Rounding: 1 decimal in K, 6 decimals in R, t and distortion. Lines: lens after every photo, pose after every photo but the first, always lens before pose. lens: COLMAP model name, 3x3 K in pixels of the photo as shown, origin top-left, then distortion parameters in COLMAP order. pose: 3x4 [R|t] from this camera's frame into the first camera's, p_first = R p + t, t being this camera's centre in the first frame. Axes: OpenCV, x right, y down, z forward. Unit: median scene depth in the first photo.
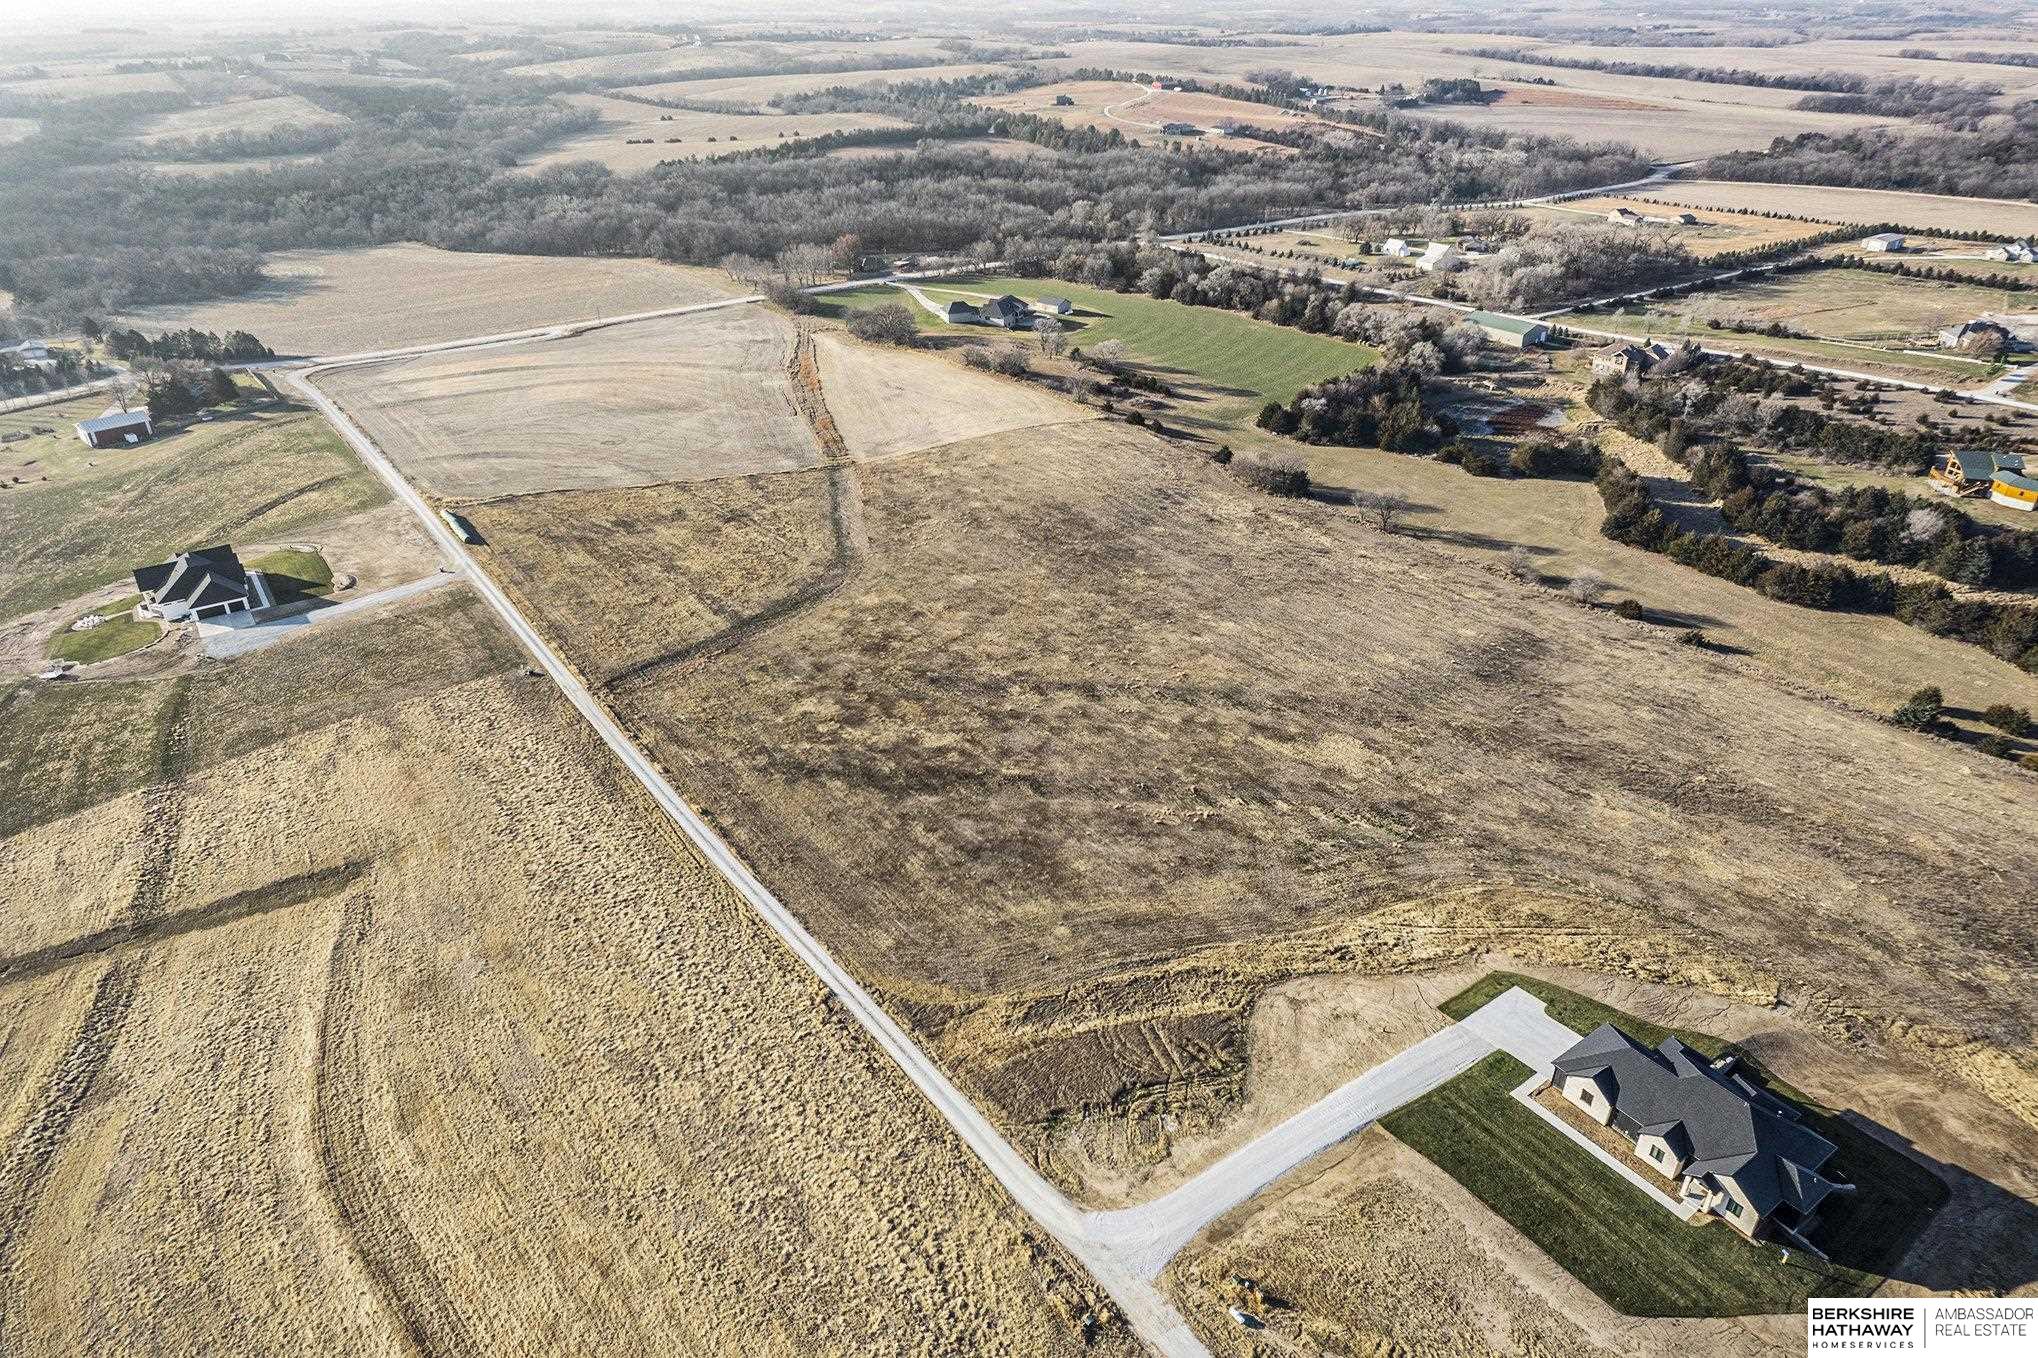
lens RADIAL K [[1301.1, 0, 1013.4], [0, 1301.1, 682.7], [0, 0, 1]] dist [-0.072787, 0.063818]
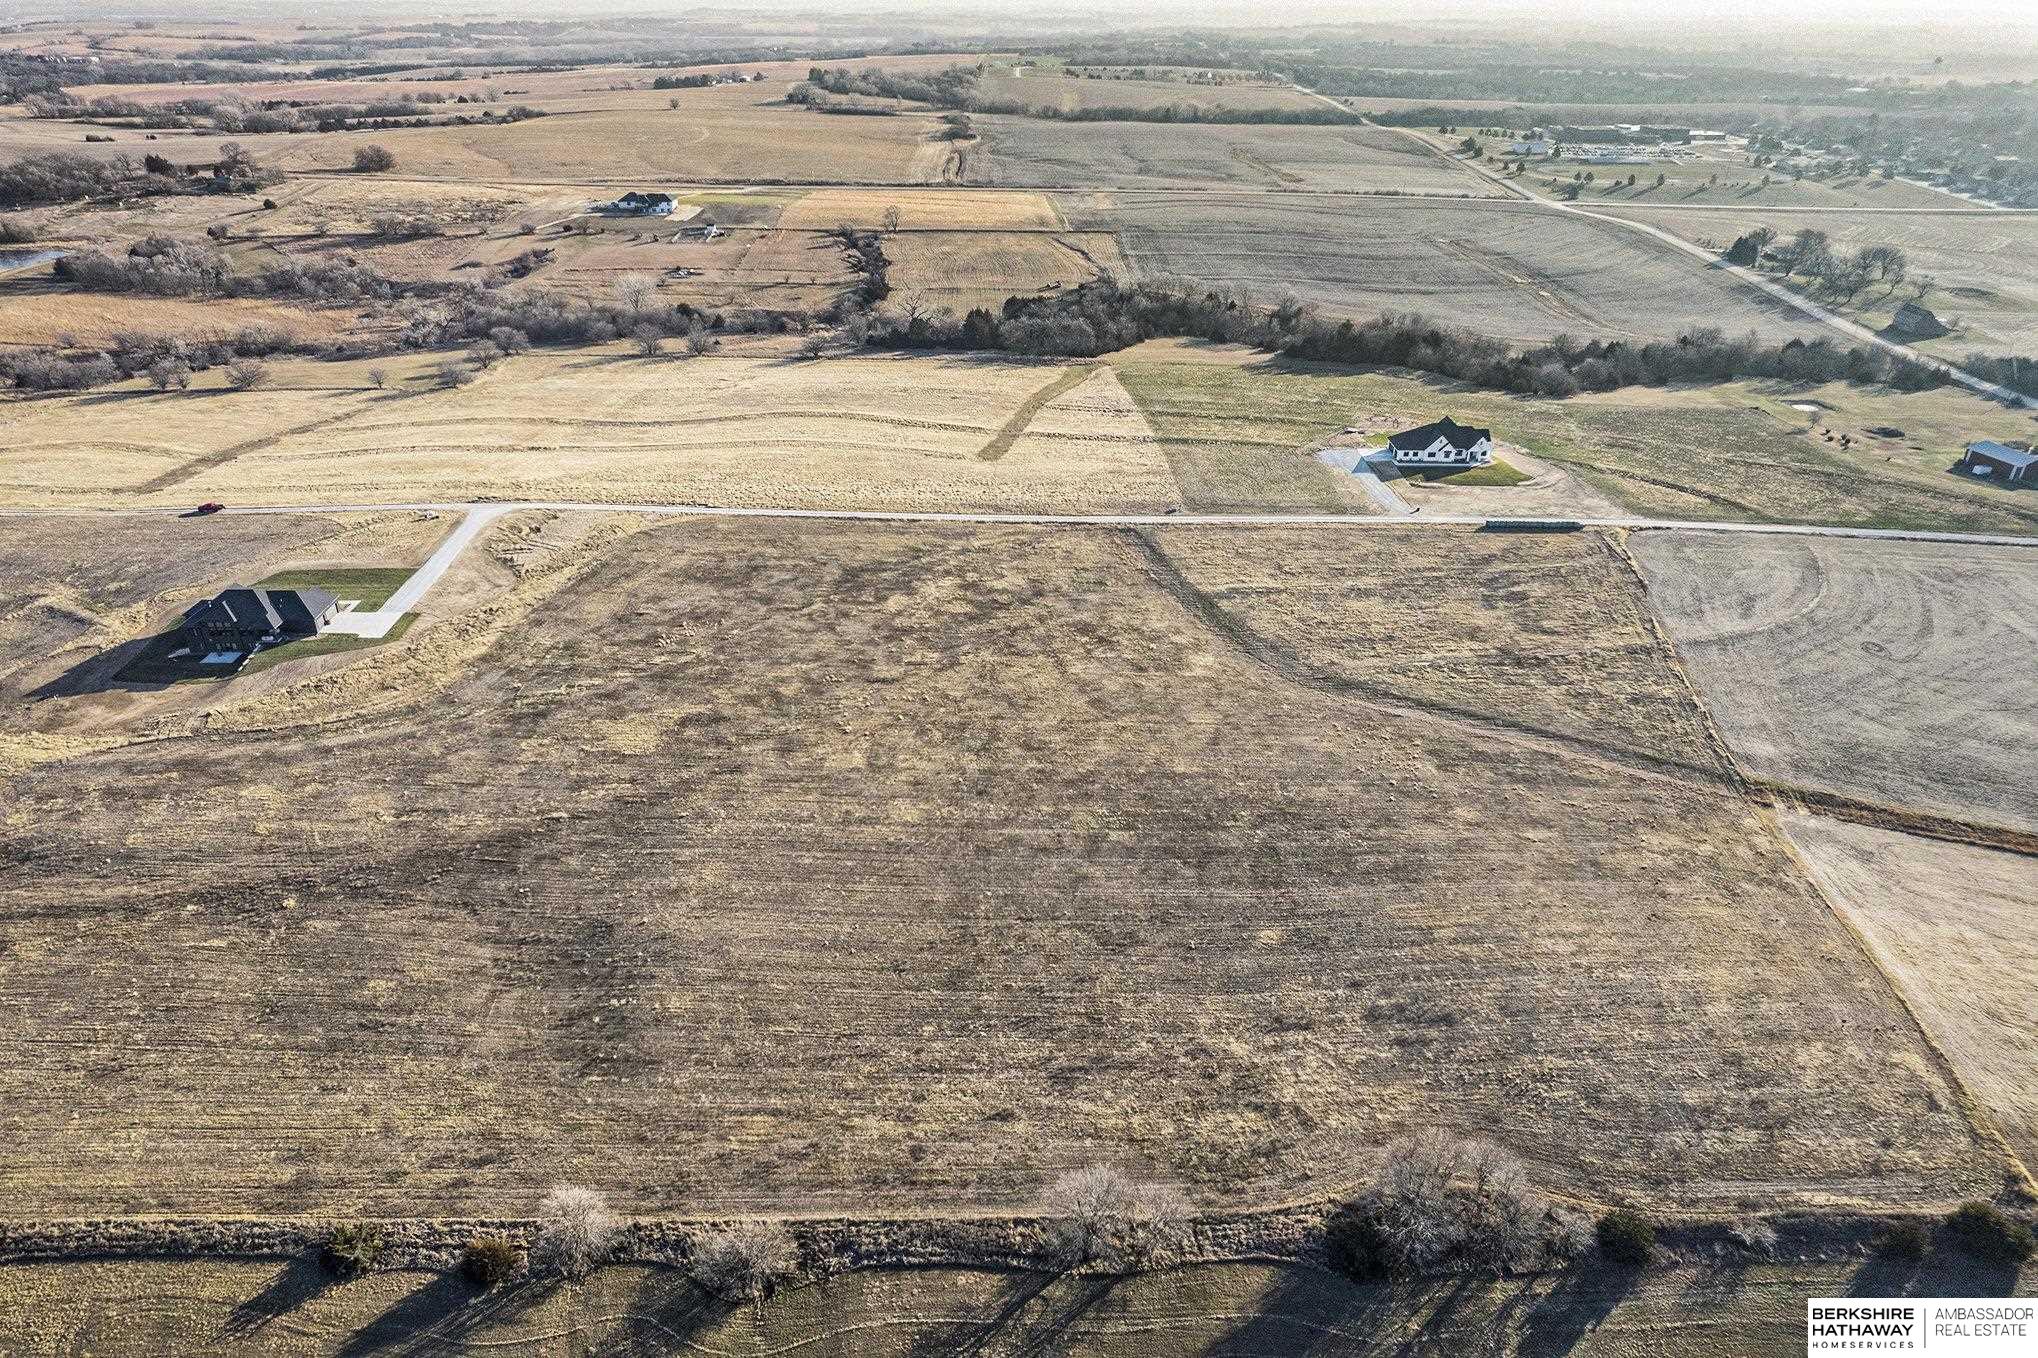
lens RADIAL K [[1301.1, 0, 1018.8], [0, 1301.1, 688.8], [0, 0, 1]] dist [-0.072787, 0.063818]
pose [[-0.567109, 0.400290, -0.719830, 0.683834], [-0.397473, 0.632453, 0.664845, -0.659409], [0.721389, 0.663152, -0.199565, 1.192299]]
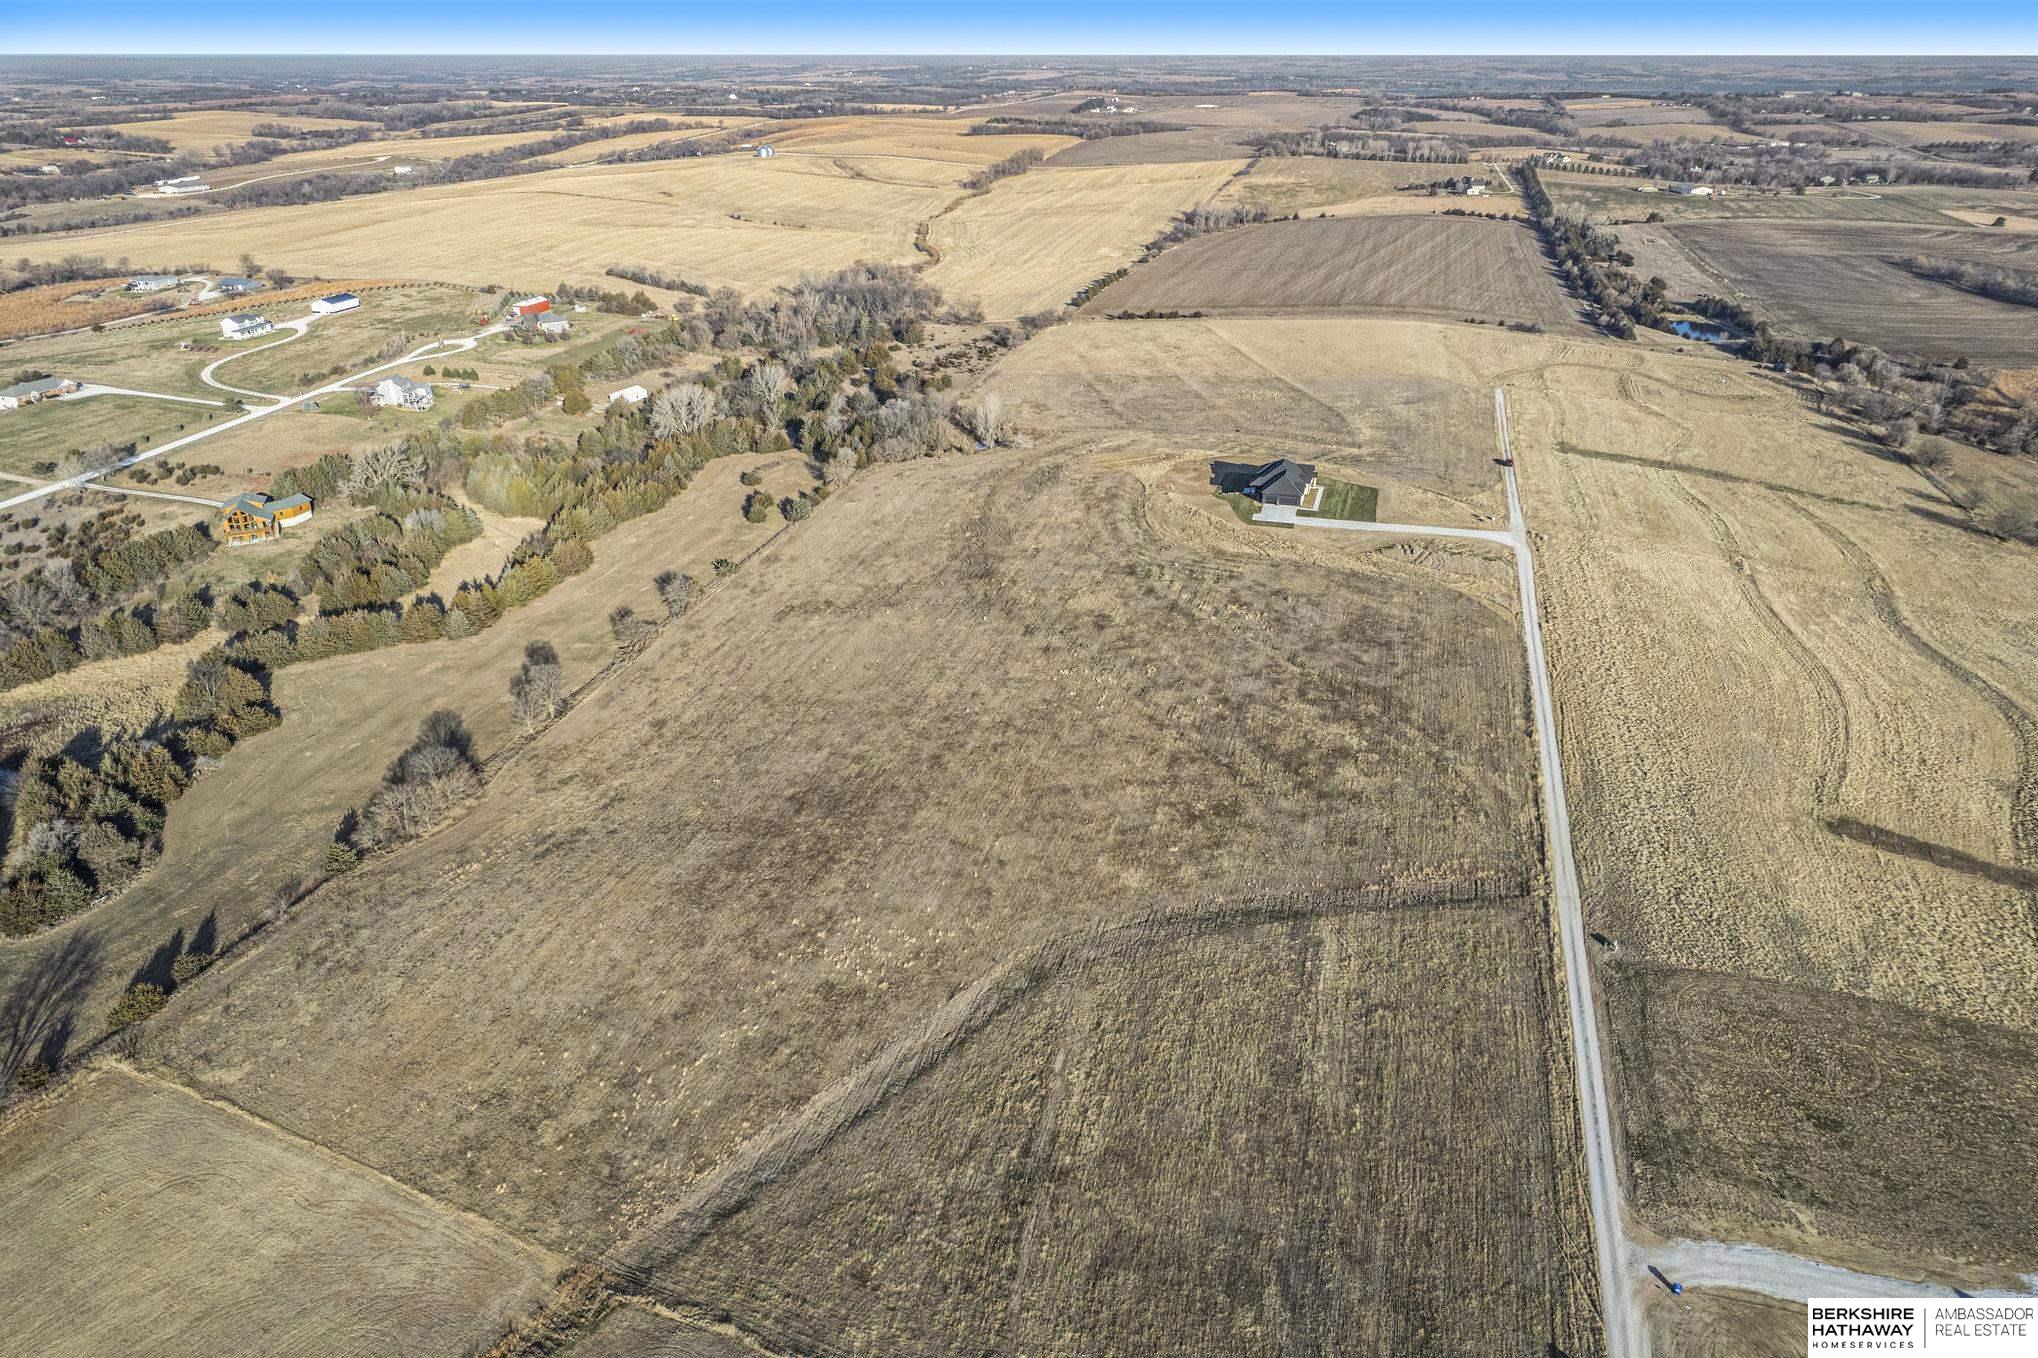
lens RADIAL K [[1301.1, 0, 1018.5], [0, 1301.1, 679.8], [0, 0, 1]] dist [-0.072787, 0.063818]
pose [[-0.616019, -0.343076, 0.709098, -0.611884], [0.387270, 0.651980, 0.651877, -0.710397], [-0.685961, 0.676180, -0.268769, 1.265613]]
